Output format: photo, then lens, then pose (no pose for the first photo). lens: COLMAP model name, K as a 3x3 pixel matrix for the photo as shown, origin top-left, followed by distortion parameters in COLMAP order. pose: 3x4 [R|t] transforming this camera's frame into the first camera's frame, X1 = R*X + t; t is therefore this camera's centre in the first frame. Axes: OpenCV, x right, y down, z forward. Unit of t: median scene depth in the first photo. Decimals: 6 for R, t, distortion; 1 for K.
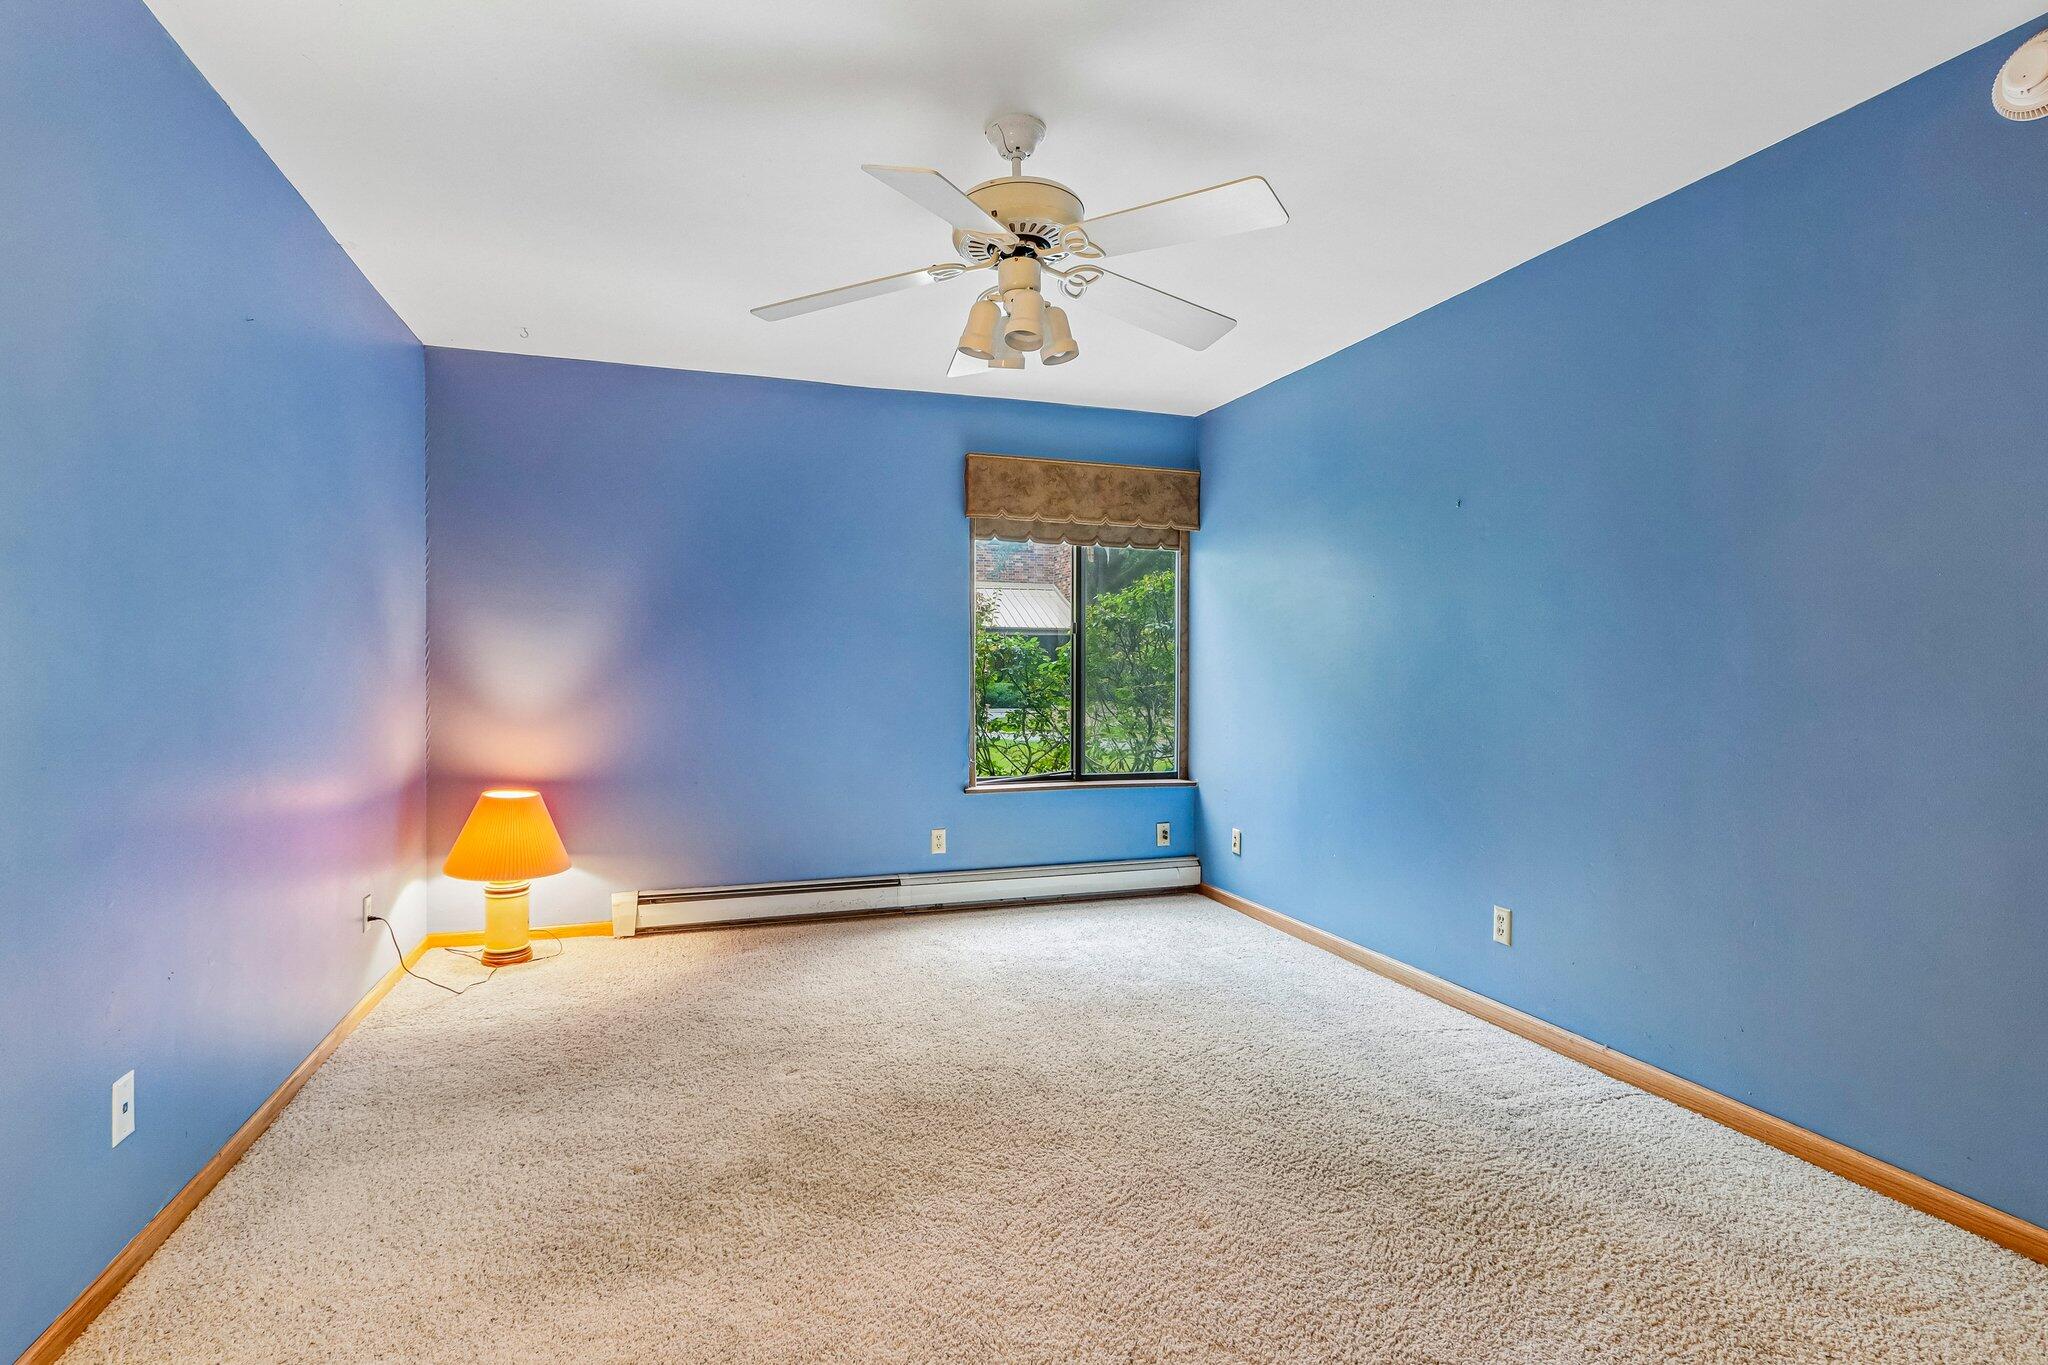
lens RADIAL K [[997.8, 0, 1008.0], [0, 997.8, 689.0], [0, 0, 1]] dist [-0.016878, 0.007413]
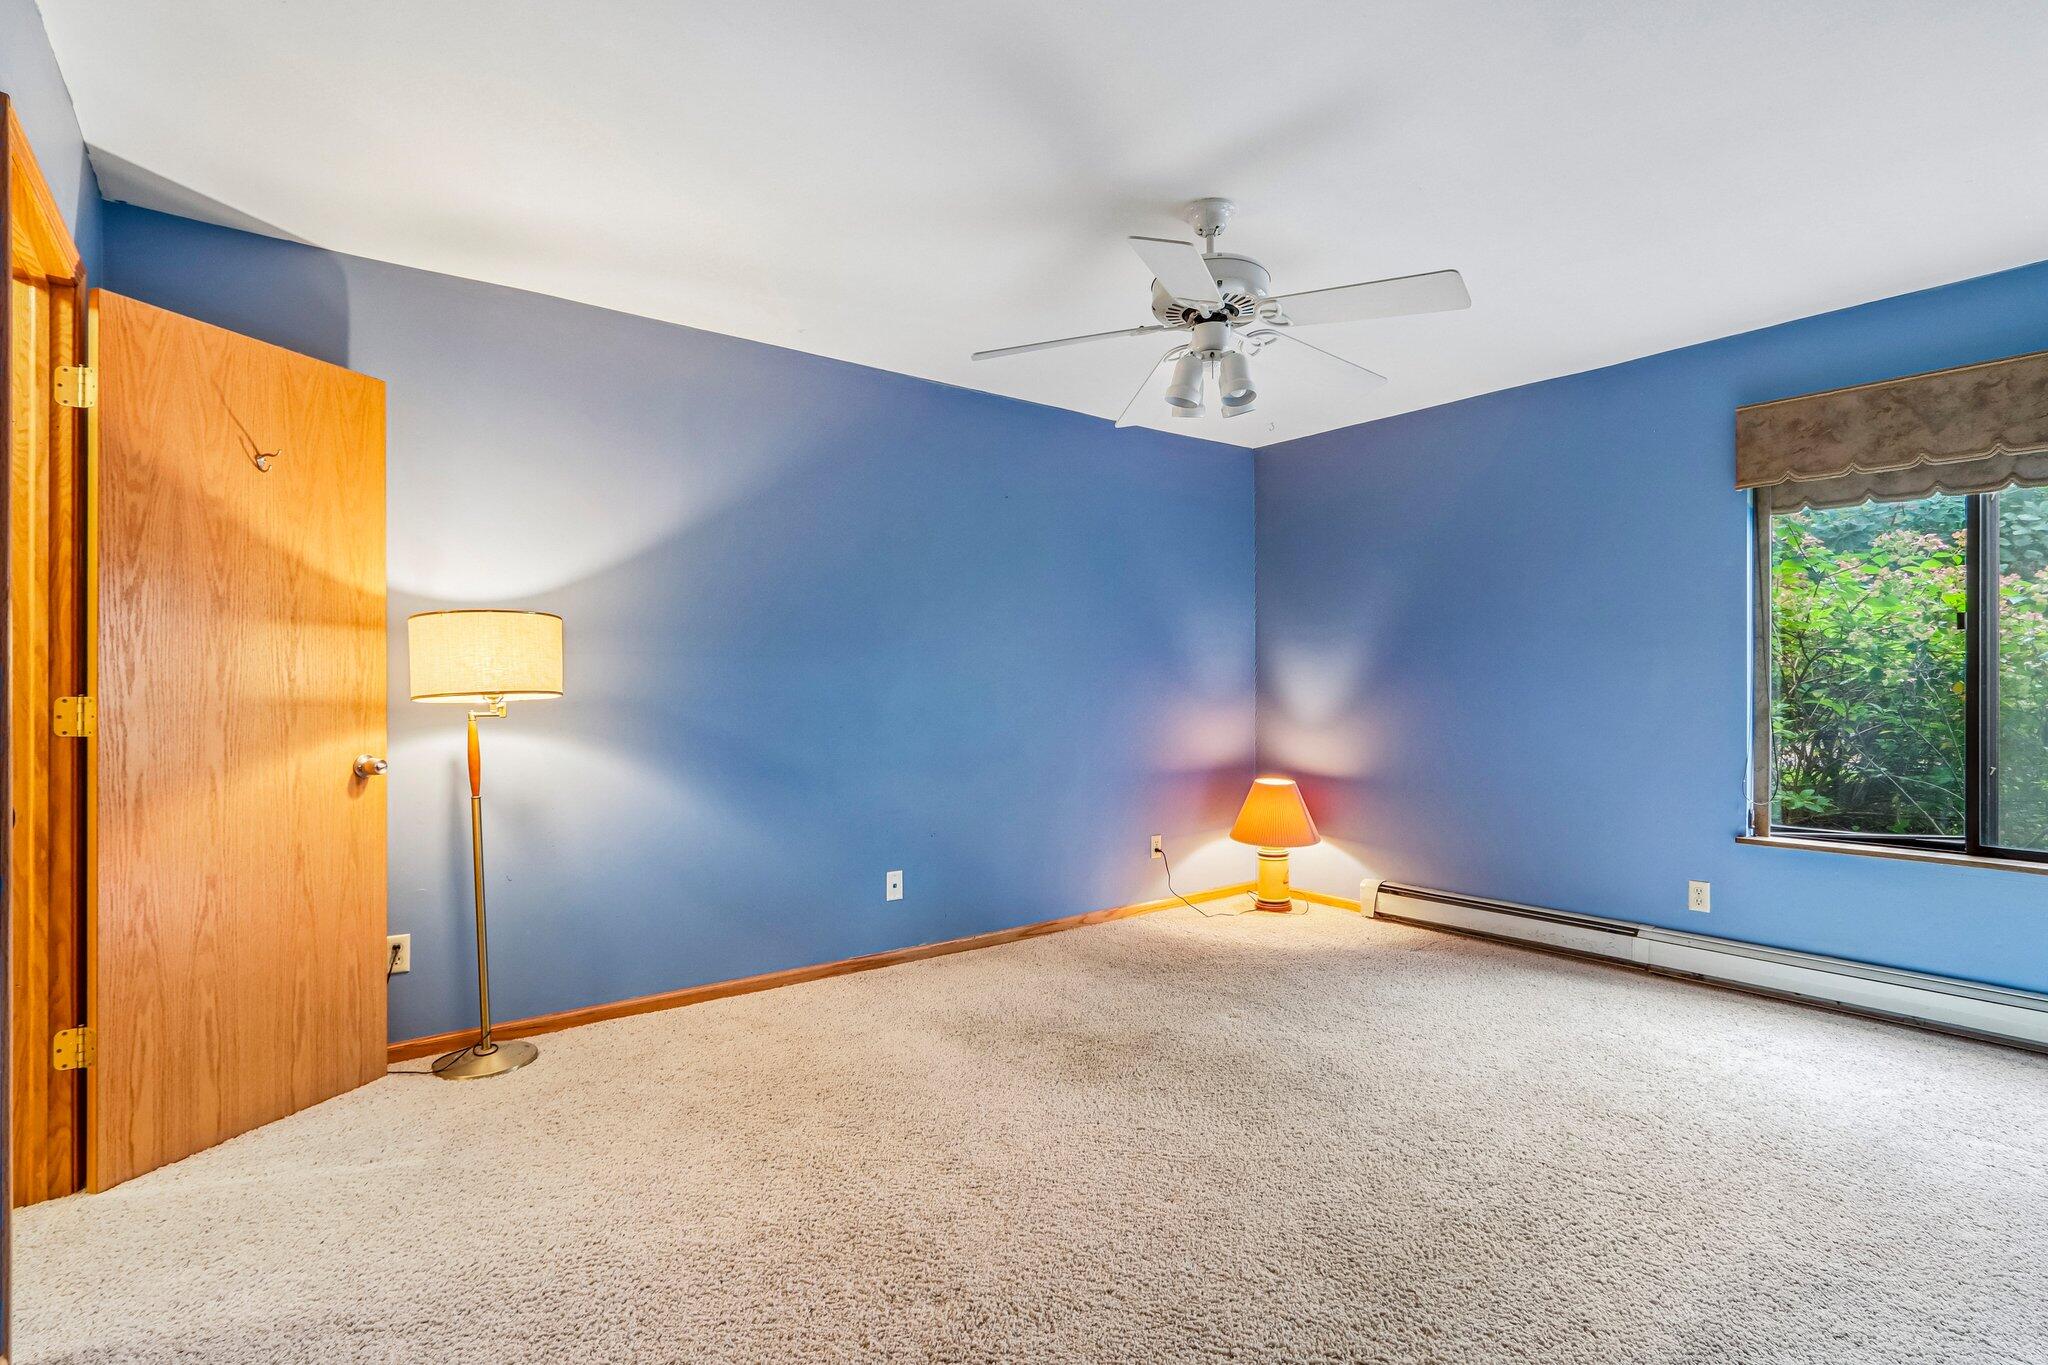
lens RADIAL K [[997.8, 0, 1008.0], [0, 997.8, 689.0], [0, 0, 1]] dist [-0.016878, 0.007413]
pose [[0.313971, 0.001553, -0.949431, 0.577570], [-0.013899, 0.999899, -0.002961, -0.005993], [0.949331, 0.014126, 0.313961, 0.236304]]
